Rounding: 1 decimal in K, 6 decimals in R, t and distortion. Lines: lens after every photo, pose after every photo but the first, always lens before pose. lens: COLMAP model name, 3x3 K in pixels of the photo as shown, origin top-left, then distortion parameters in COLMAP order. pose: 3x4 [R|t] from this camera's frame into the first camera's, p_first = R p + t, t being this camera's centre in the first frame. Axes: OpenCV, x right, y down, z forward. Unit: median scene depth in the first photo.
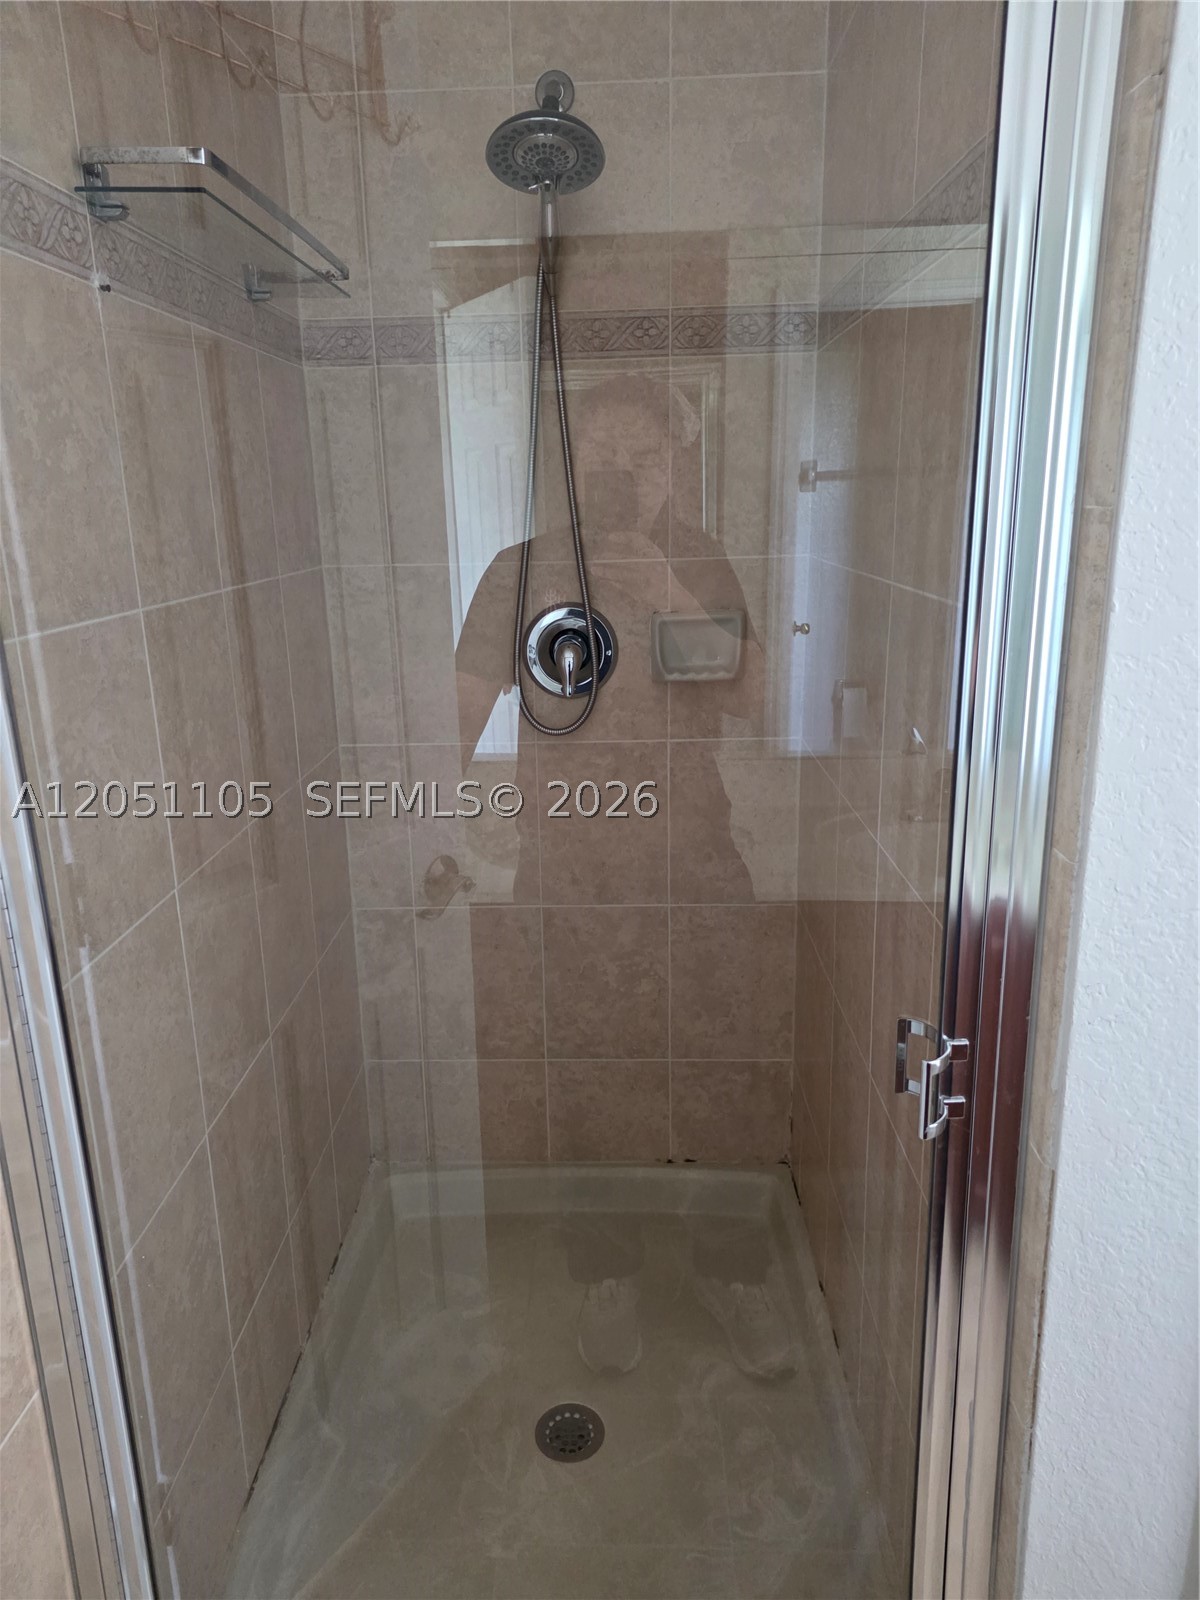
lens RADIAL K [[1073.0, 0, 598.9], [0, 1073.0, 798.5], [0, 0, 1]] dist [0.011542, 0.000454]
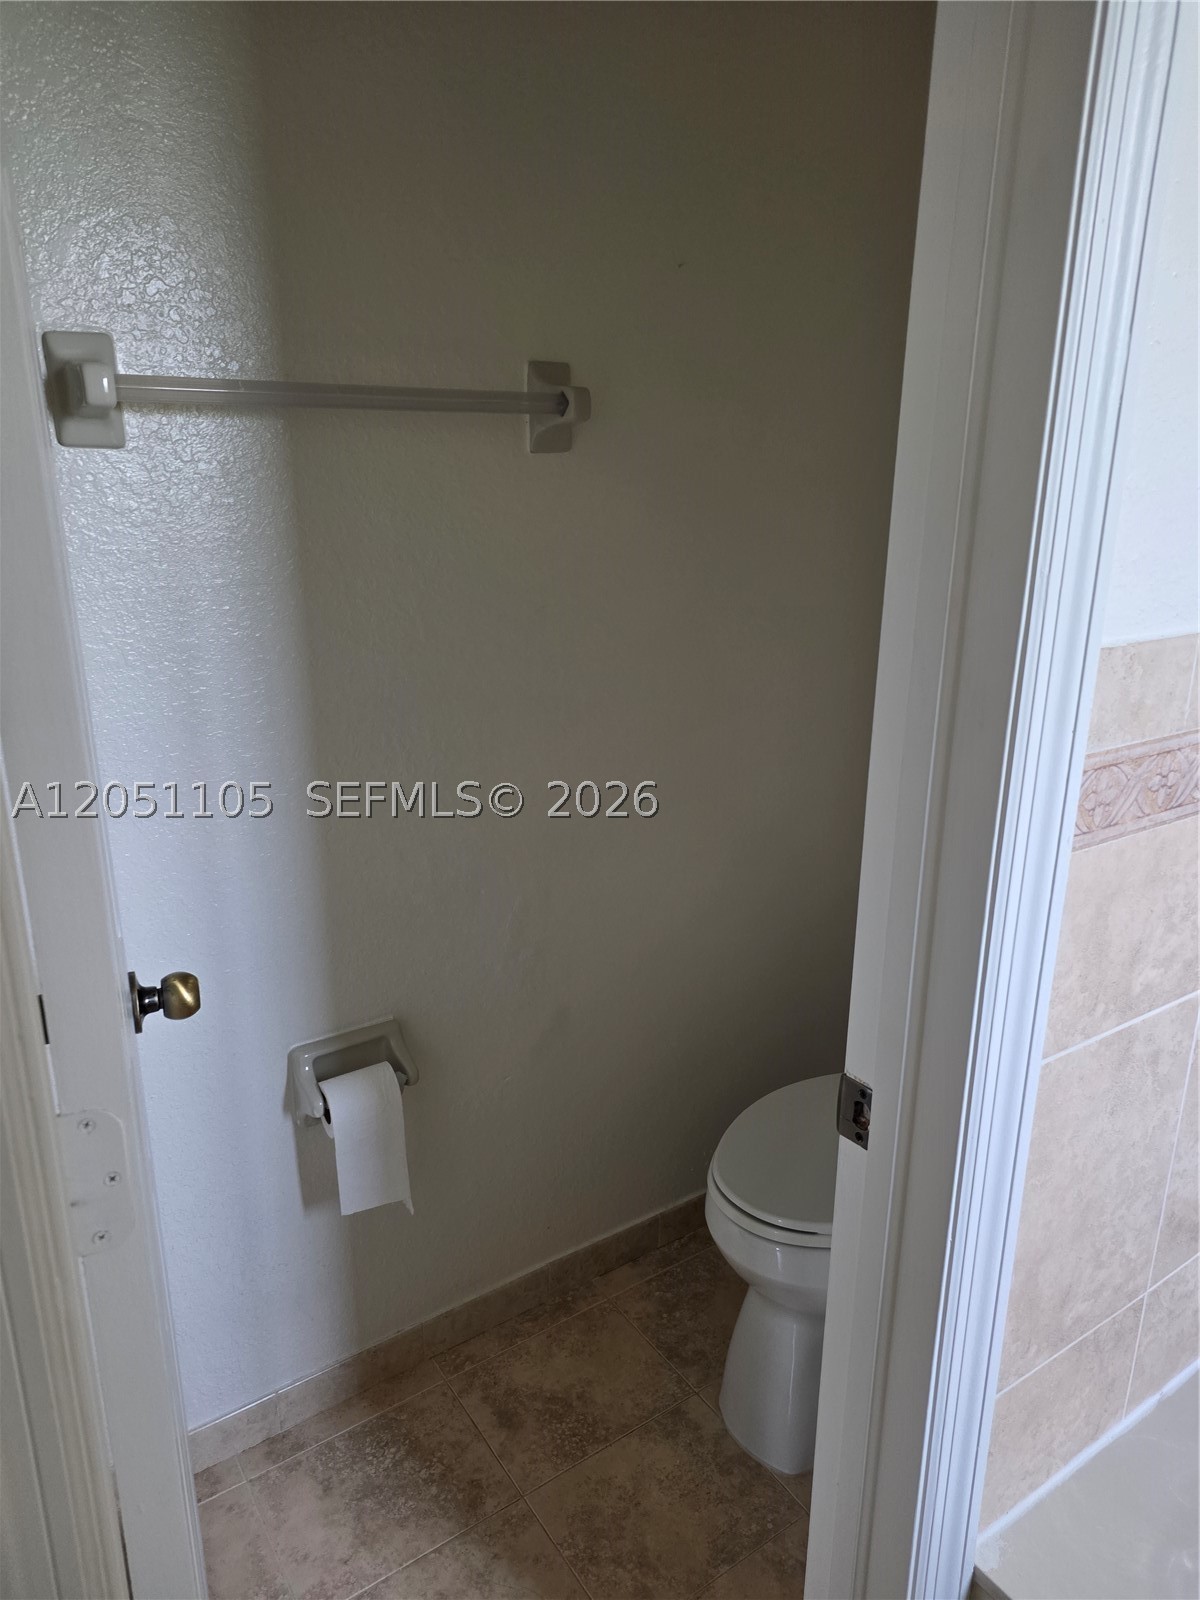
lens RADIAL K [[1073.0, 0, 600.5], [0, 1073.0, 799.2], [0, 0, 1]] dist [0.011542, 0.000454]
pose [[0.811692, -0.161454, 0.561328, 0.135909], [0.133906, 0.986878, 0.090224, -0.212314], [-0.568530, 0.001931, 0.822660, 0.724951]]
